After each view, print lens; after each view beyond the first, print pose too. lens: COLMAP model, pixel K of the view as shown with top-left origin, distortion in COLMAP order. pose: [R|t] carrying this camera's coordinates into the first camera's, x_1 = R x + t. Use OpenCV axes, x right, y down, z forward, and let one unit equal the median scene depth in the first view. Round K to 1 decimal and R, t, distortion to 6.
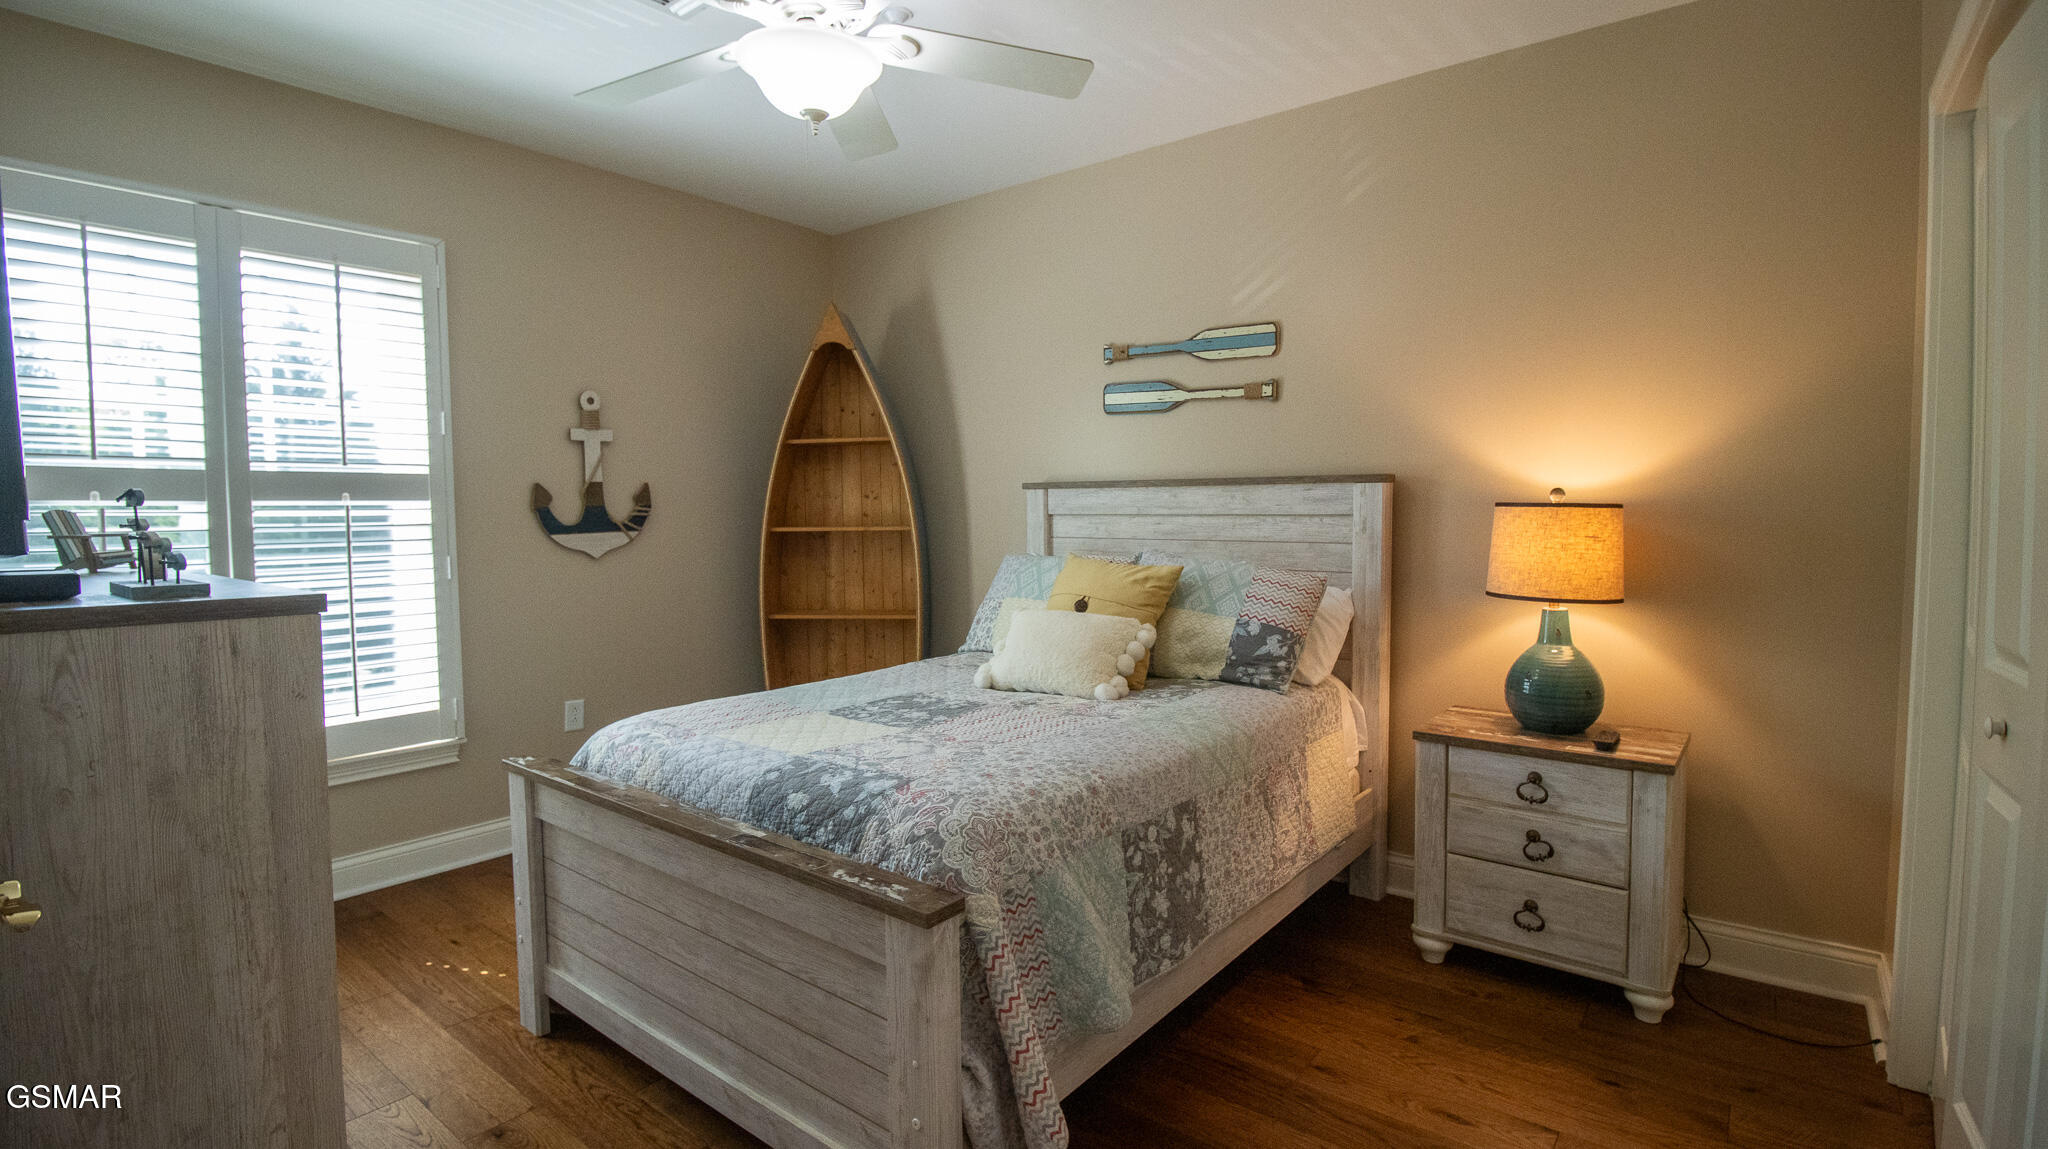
lens RADIAL K [[954.3, 0, 1032.3], [0, 954.3, 562.0], [0, 0, 1]] dist [-0.000065, -0.012989]
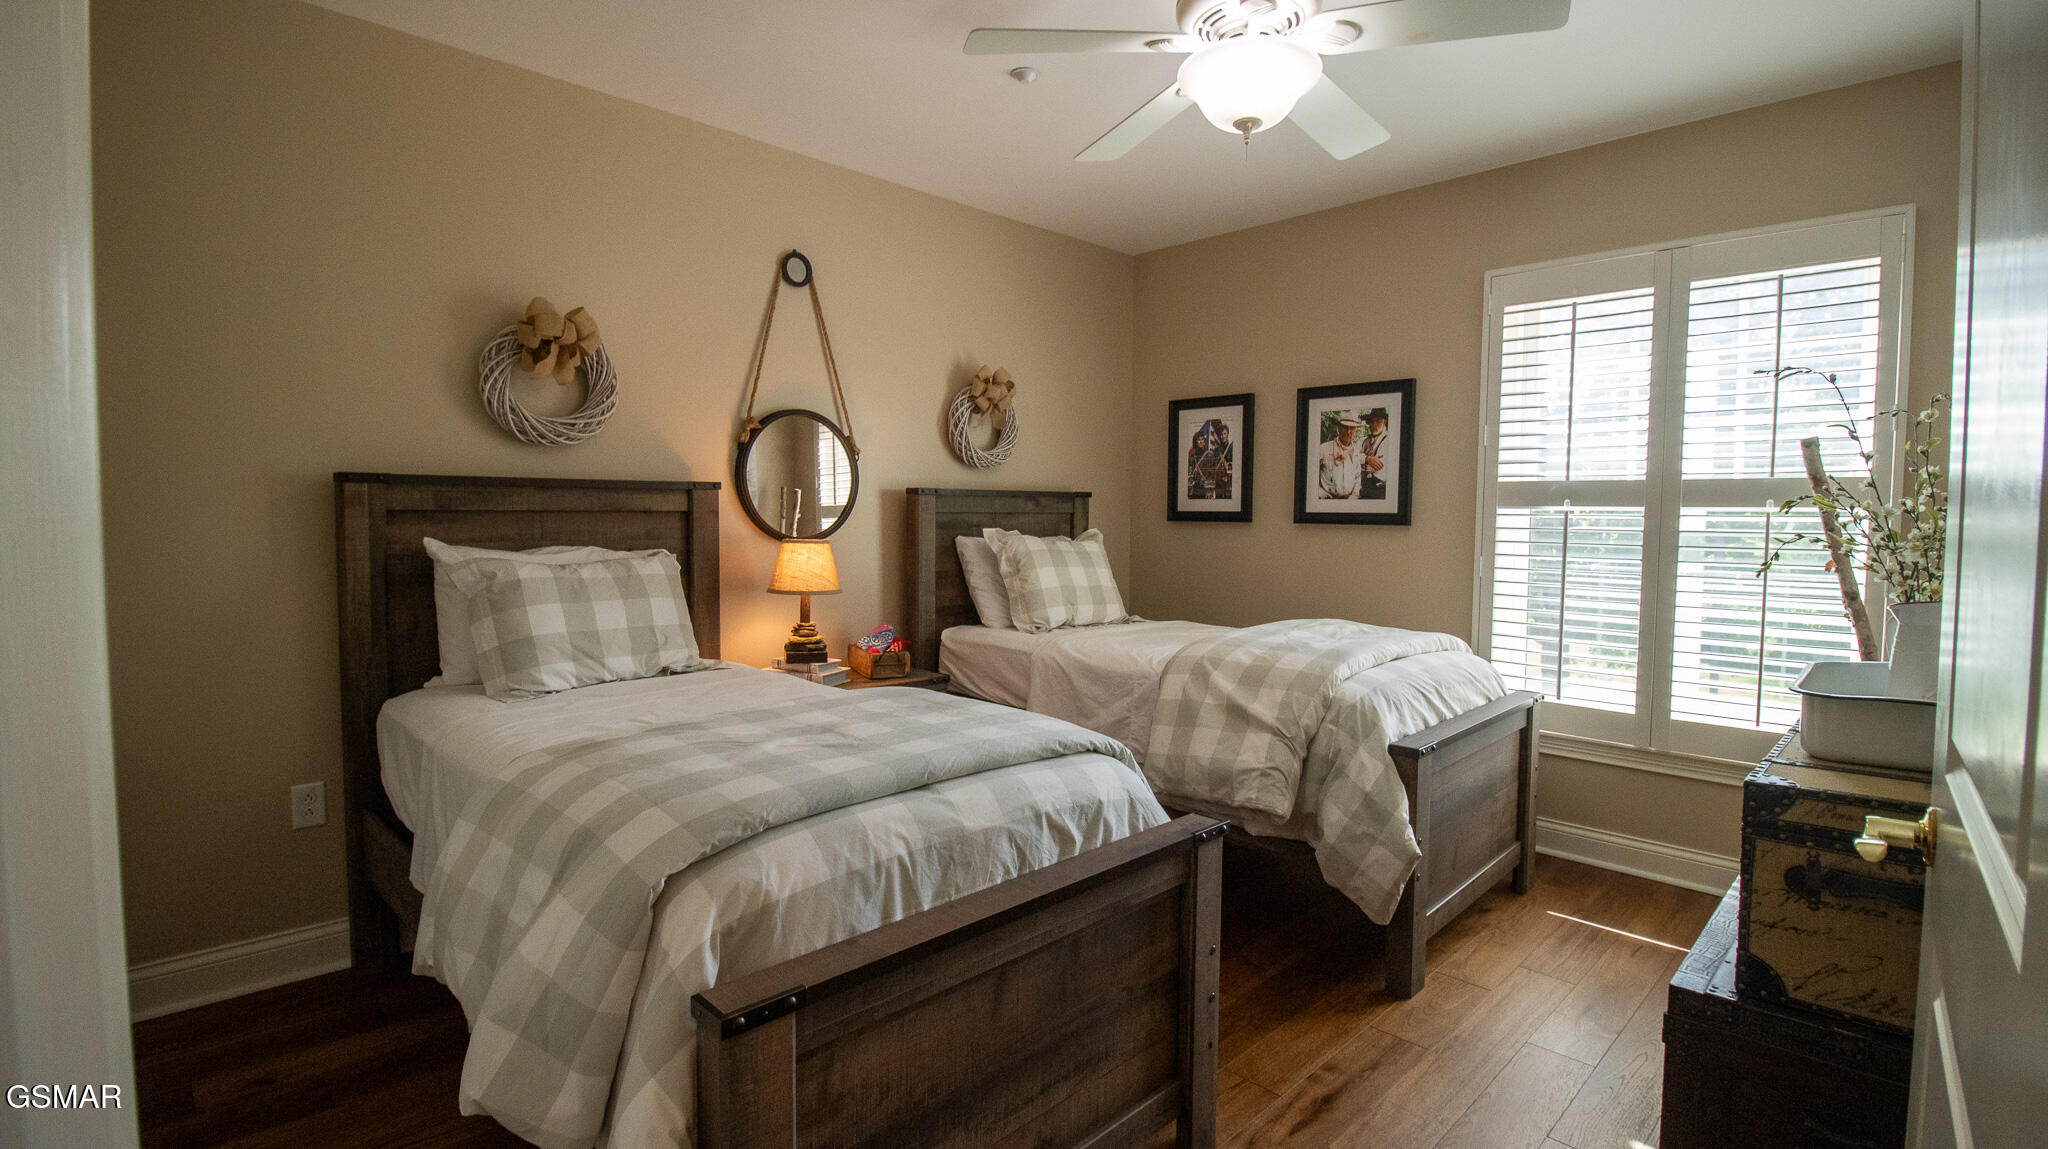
lens RADIAL K [[954.3, 0, 1032.3], [0, 954.3, 562.0], [0, 0, 1]] dist [-0.000065, -0.012989]
pose [[-0.119271, 0.053027, -0.991445, 0.376615], [-0.062823, 0.996169, 0.060837, -0.020922], [0.990872, 0.069541, -0.115483, 0.381849]]
